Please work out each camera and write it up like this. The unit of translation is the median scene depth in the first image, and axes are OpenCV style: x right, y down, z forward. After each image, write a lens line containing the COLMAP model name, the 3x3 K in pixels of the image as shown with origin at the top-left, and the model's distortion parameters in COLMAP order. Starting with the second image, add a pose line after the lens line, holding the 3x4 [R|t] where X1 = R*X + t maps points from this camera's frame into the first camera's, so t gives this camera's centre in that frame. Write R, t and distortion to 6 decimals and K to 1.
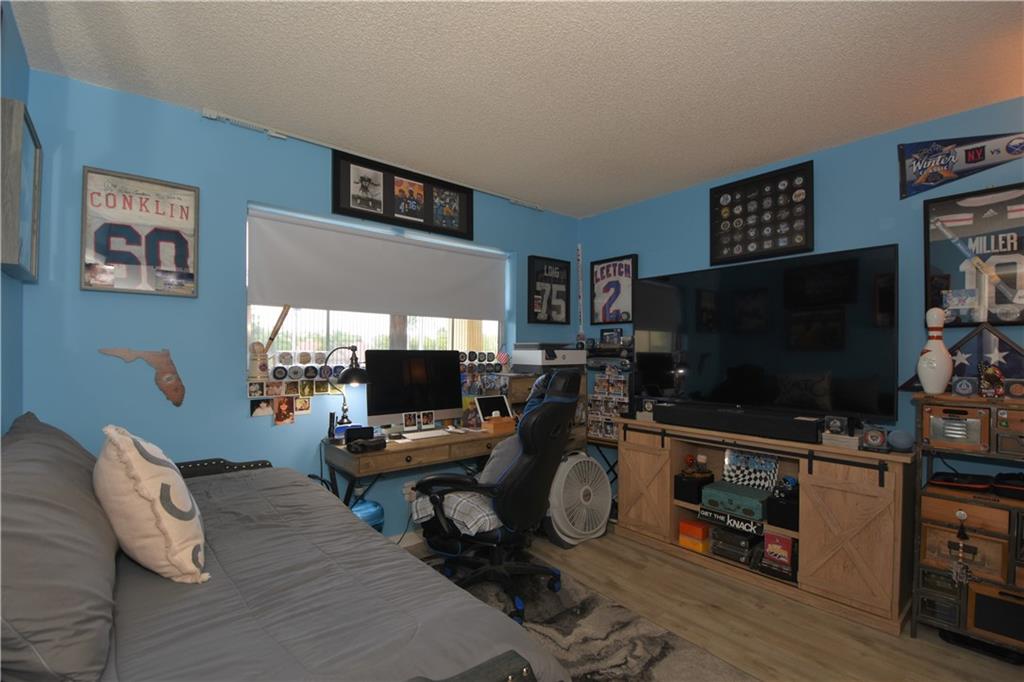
lens RADIAL K [[456.1, 0, 512.3], [0, 456.1, 348.3], [0, 0, 1]] dist [-0.003231, -0.000515]
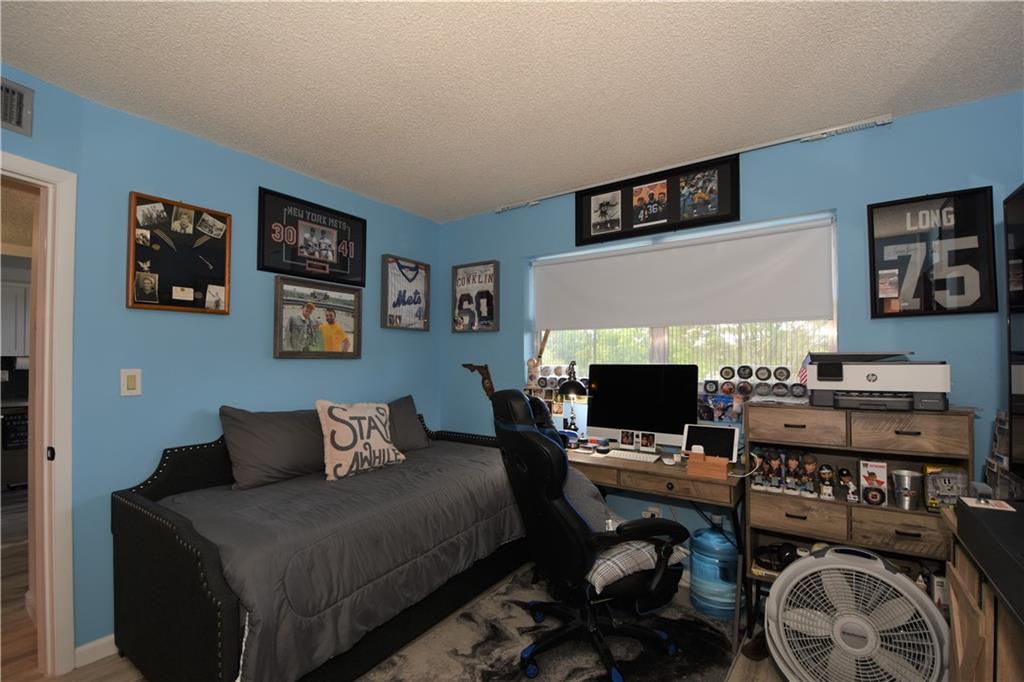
lens RADIAL K [[456.1, 0, 511.9], [0, 456.1, 345.4], [0, 0, 1]] dist [-0.003231, -0.000515]
pose [[0.252269, -0.036770, -0.966958, 0.641293], [0.009794, 0.999324, -0.035446, -0.005032], [0.967608, -0.000529, 0.252458, 0.519925]]
